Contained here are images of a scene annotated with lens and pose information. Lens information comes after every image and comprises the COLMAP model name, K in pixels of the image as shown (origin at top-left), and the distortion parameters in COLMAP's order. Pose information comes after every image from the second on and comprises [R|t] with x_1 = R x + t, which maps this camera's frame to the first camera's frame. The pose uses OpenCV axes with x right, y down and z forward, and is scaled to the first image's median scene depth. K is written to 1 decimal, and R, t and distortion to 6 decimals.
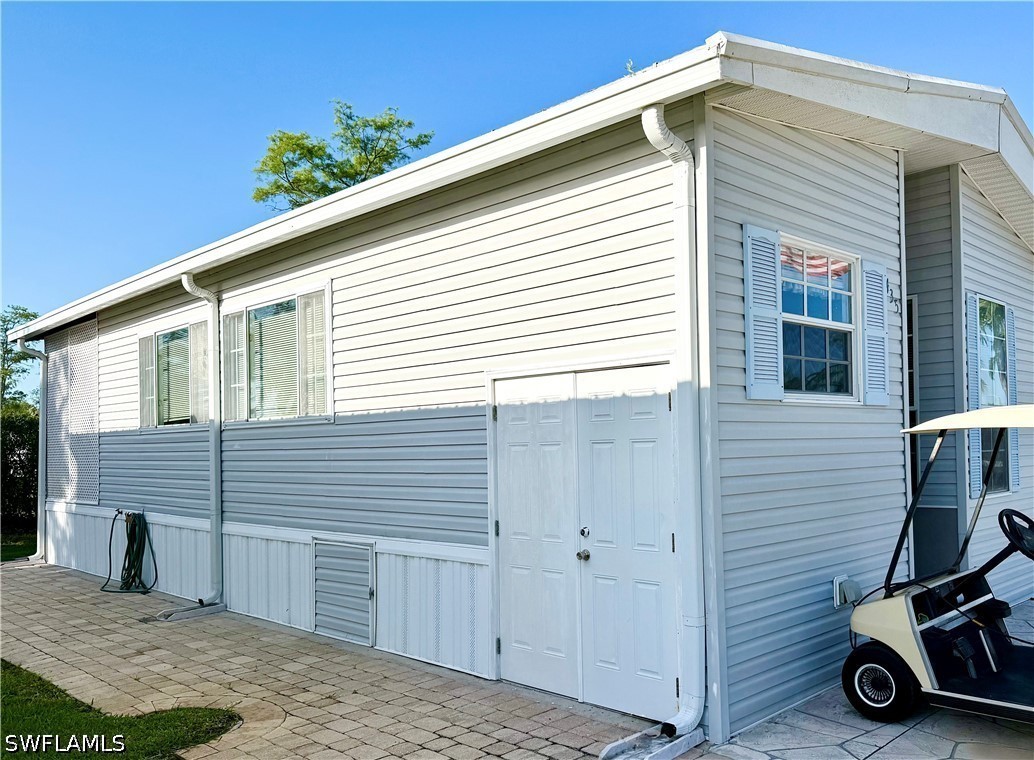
lens RADIAL K [[872.7, 0, 600.1], [0, 872.7, 382.0], [0, 0, 1]] dist [0.003947, 0.000303]
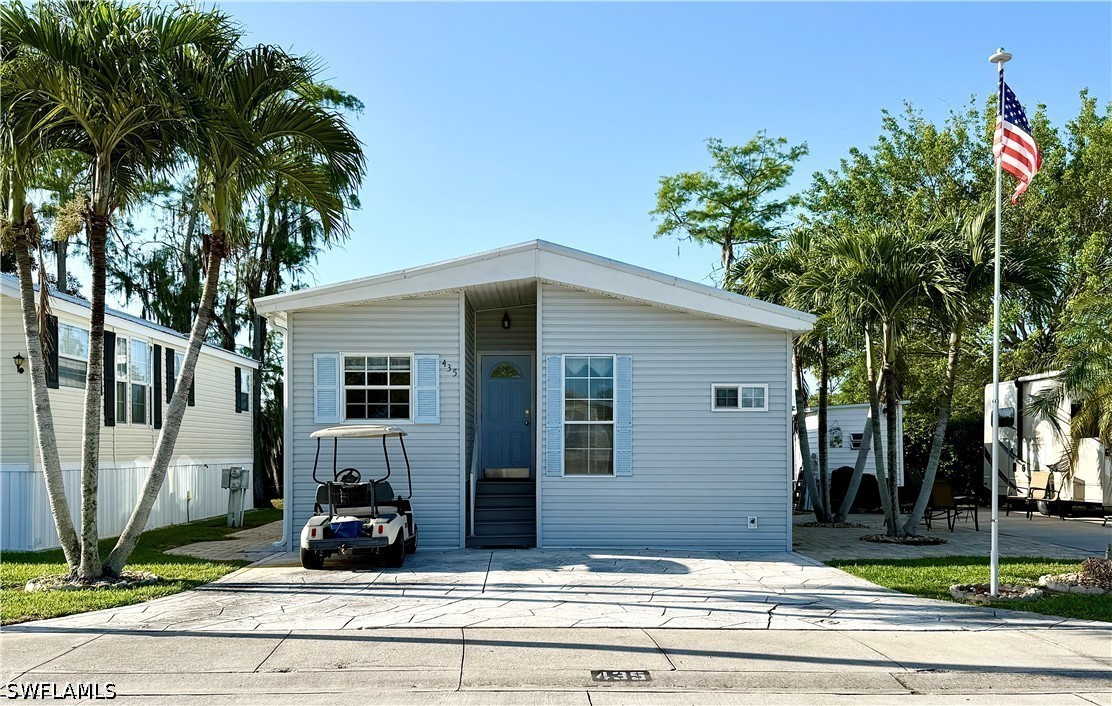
lens RADIAL K [[1045.4, 0, 551.1], [0, 1045.4, 444.3], [0, 0, 1]] dist [0.057855, -0.005032]
pose [[0.701415, 0.017815, -0.712531, 0.524108], [0.035080, 0.997613, 0.059475, -0.014131], [0.711890, -0.066712, 0.699116, -0.121298]]
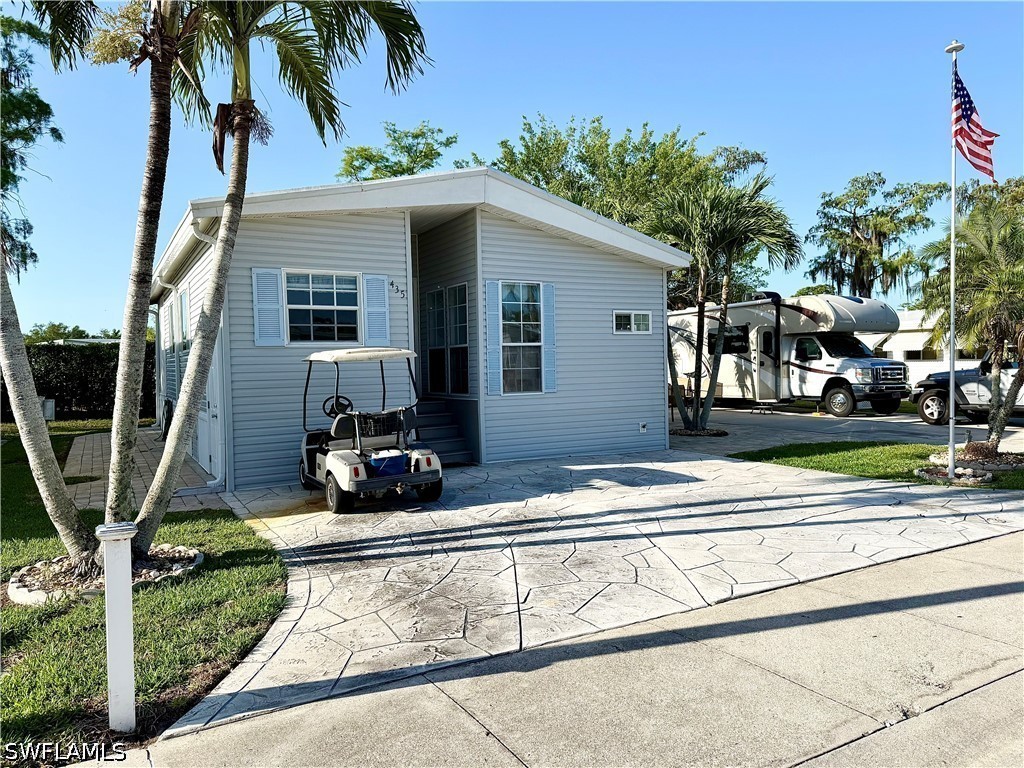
lens RADIAL K [[724.9, 0, 512.0], [0, 724.9, 384.0], [0, 0, 1]] dist [0.104924, -0.153063]
pose [[0.953955, 0.011501, -0.299730, 0.255890], [0.020052, 0.994584, 0.101982, -0.011734], [0.299279, -0.103296, 0.948558, -0.116896]]
